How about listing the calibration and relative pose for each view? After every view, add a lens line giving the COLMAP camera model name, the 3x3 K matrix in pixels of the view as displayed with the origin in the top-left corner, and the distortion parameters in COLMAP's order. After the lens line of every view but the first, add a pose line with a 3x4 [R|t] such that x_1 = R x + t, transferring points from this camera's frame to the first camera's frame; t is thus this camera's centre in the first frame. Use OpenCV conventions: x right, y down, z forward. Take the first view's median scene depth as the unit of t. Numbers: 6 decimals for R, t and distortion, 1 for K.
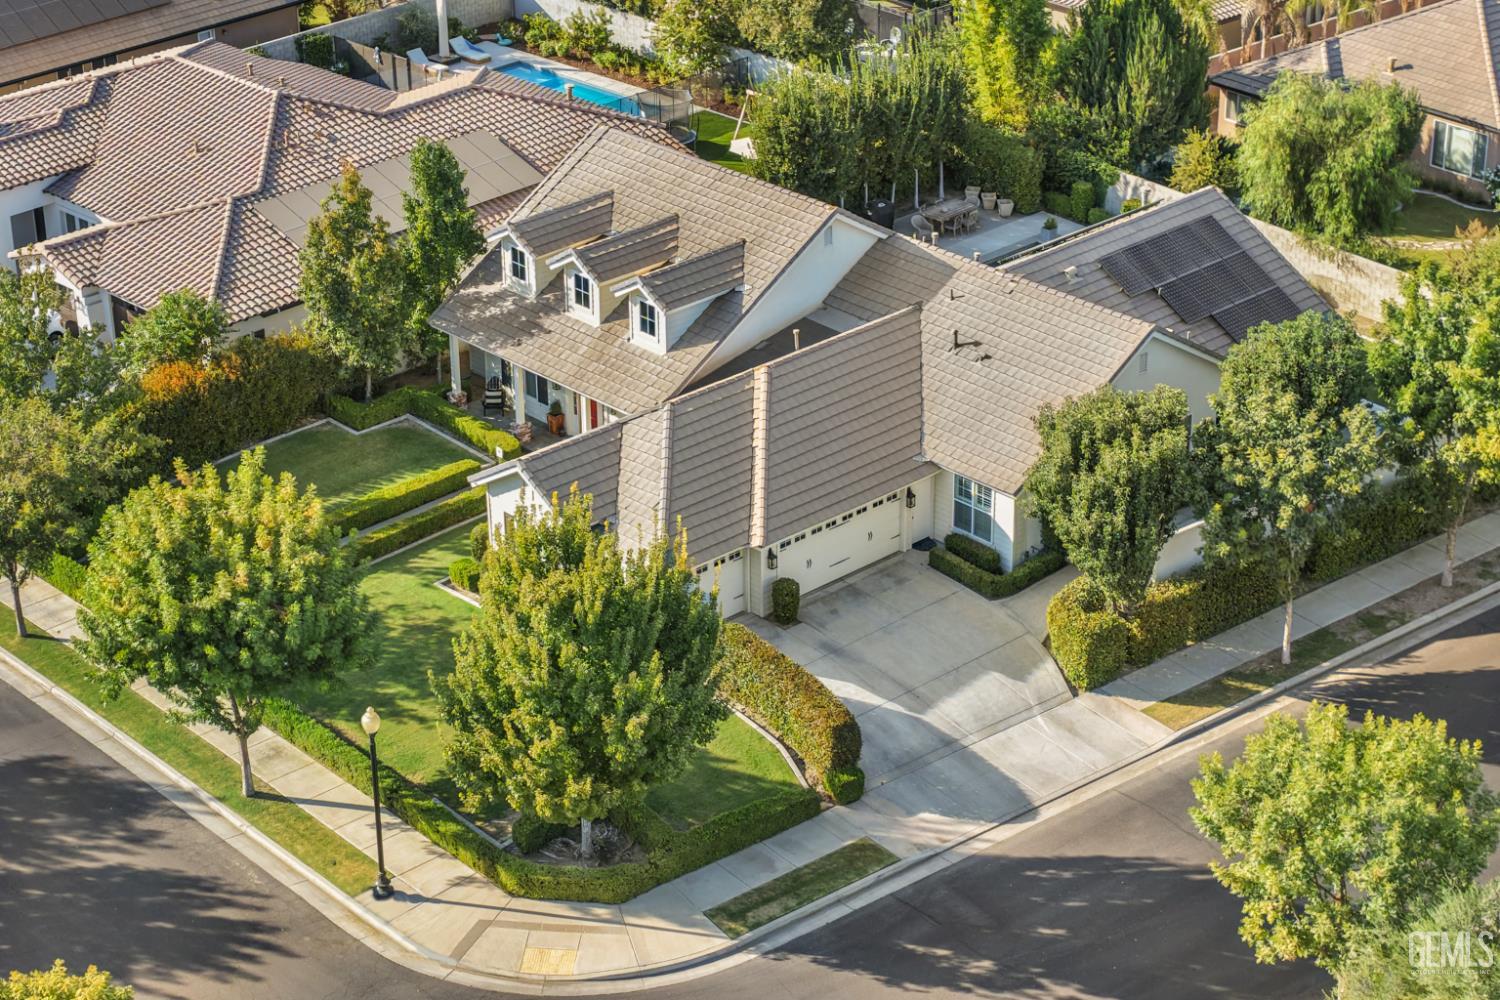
lens RADIAL K [[3203.9, 0, 750.0], [0, 3203.9, 500.0], [0, 0, 1]] dist [0.043475, -5.271546]
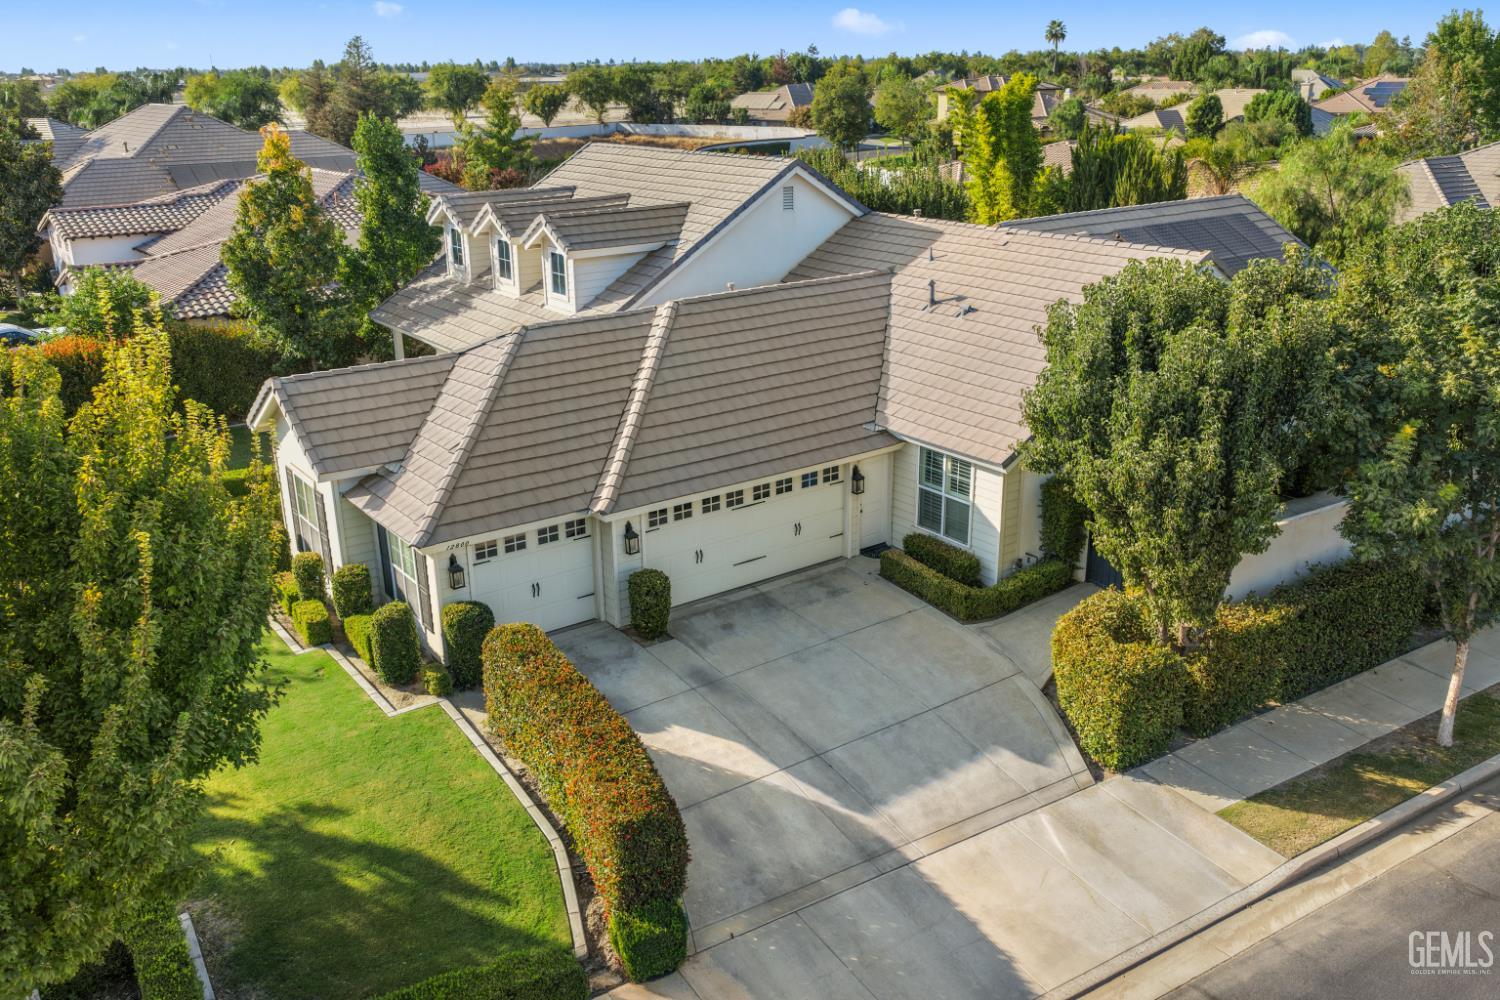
lens RADIAL K [[1231.3, 0, 750.0], [0, 1231.3, 500.0], [0, 0, 1]] dist [-0.030206, 0.004205]
pose [[0.991989, 0.038028, -0.120463, 0.061569], [-0.052711, 0.991234, -0.121150, 0.039881], [0.114800, 0.126529, 0.985298, 0.747428]]
